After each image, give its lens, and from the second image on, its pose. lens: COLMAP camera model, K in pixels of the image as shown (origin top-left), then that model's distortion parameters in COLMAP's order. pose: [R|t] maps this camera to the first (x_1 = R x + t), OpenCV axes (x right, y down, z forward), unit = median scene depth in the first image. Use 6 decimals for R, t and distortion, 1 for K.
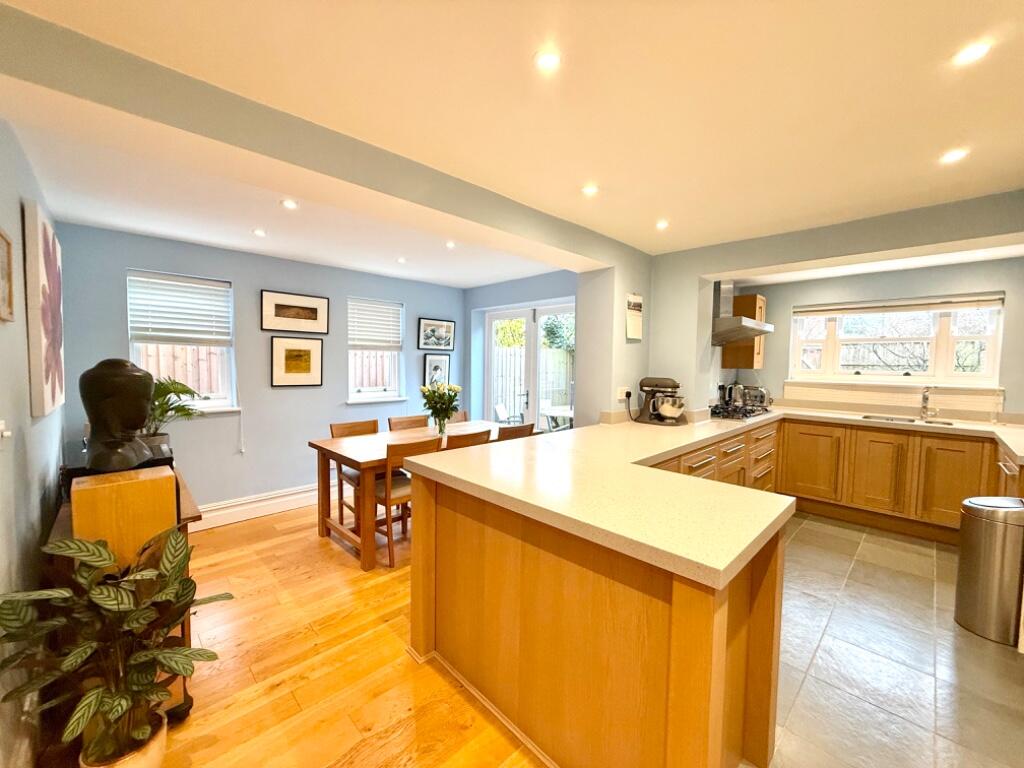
lens RADIAL K [[408.3, 0, 507.9], [0, 408.3, 384.6], [0, 0, 1]] dist [0.001430, 0.000623]
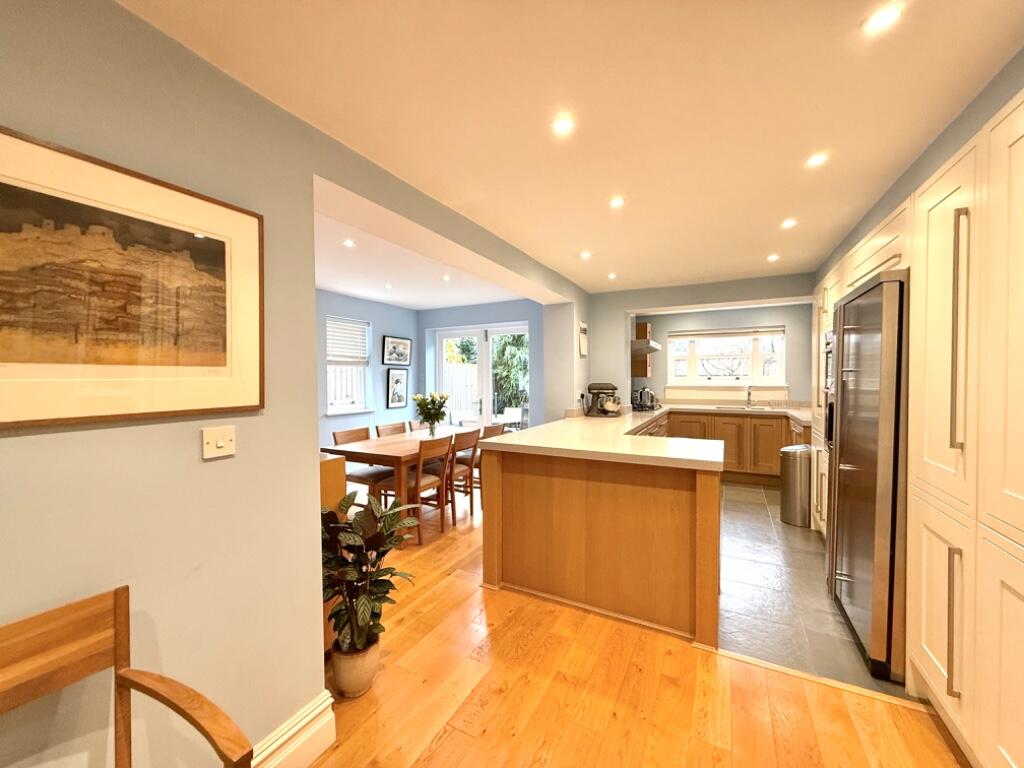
lens RADIAL K [[408.3, 0, 507.9], [0, 408.3, 384.6], [0, 0, 1]] dist [0.001430, 0.000623]
pose [[0.952016, -0.021795, 0.305272, -0.300667], [0.034254, 0.998782, -0.035514, 0.022641], [-0.304126, 0.044267, 0.951603, -0.178106]]
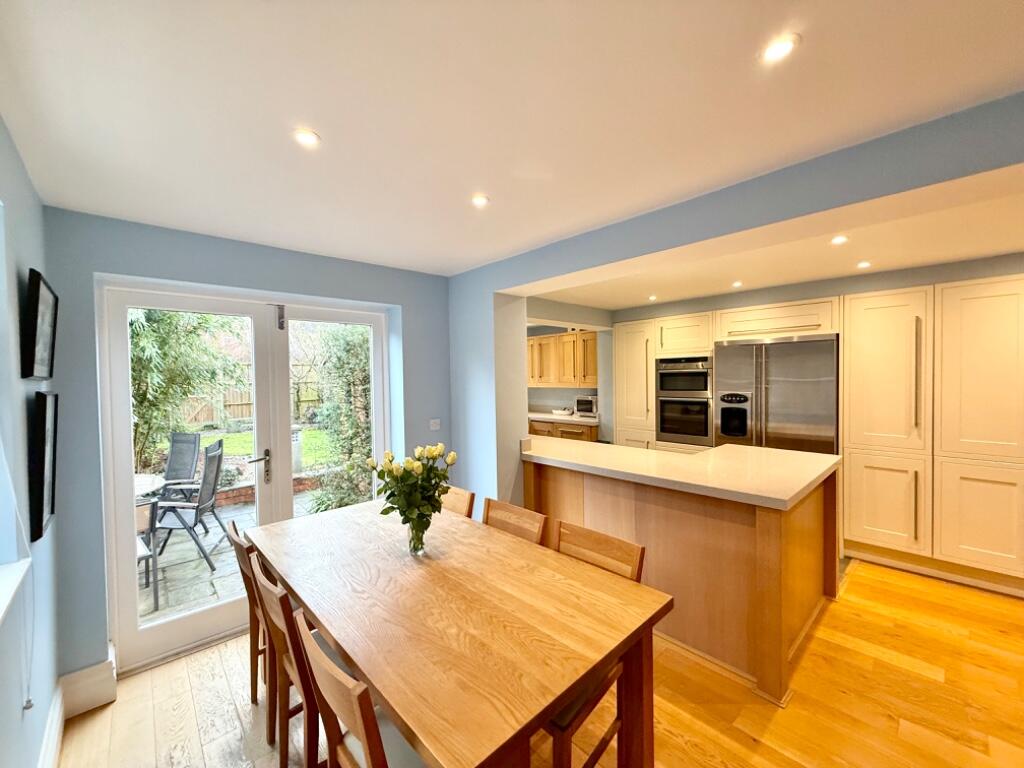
lens RADIAL K [[408.3, 0, 507.9], [0, 408.3, 384.6], [0, 0, 1]] dist [0.001430, 0.000623]
pose [[0.029719, -0.031602, 0.999059, -0.634005], [0.073416, 0.996869, 0.029348, -0.083136], [-0.996859, 0.072475, 0.031946, 0.837594]]
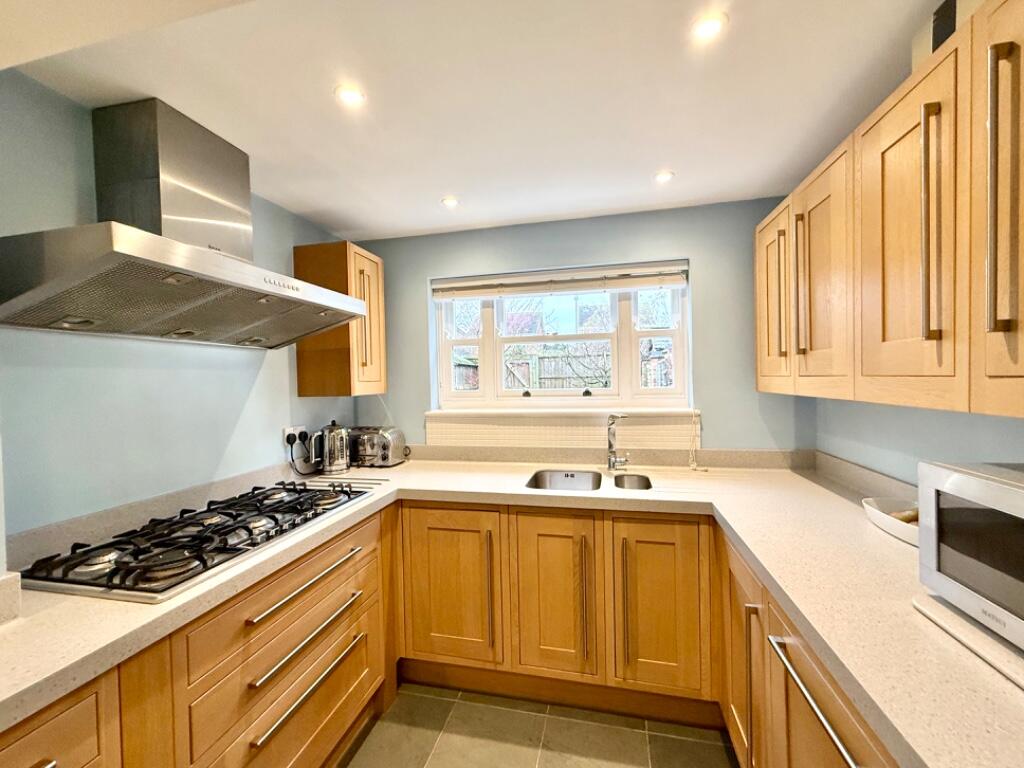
lens RADIAL K [[408.3, 0, 507.9], [0, 408.3, 384.6], [0, 0, 1]] dist [0.001430, 0.000623]
pose [[0.846801, -0.040026, 0.530401, 0.578785], [0.064046, 0.997582, -0.026971, -0.031090], [-0.528039, 0.056809, 0.847318, 0.570619]]
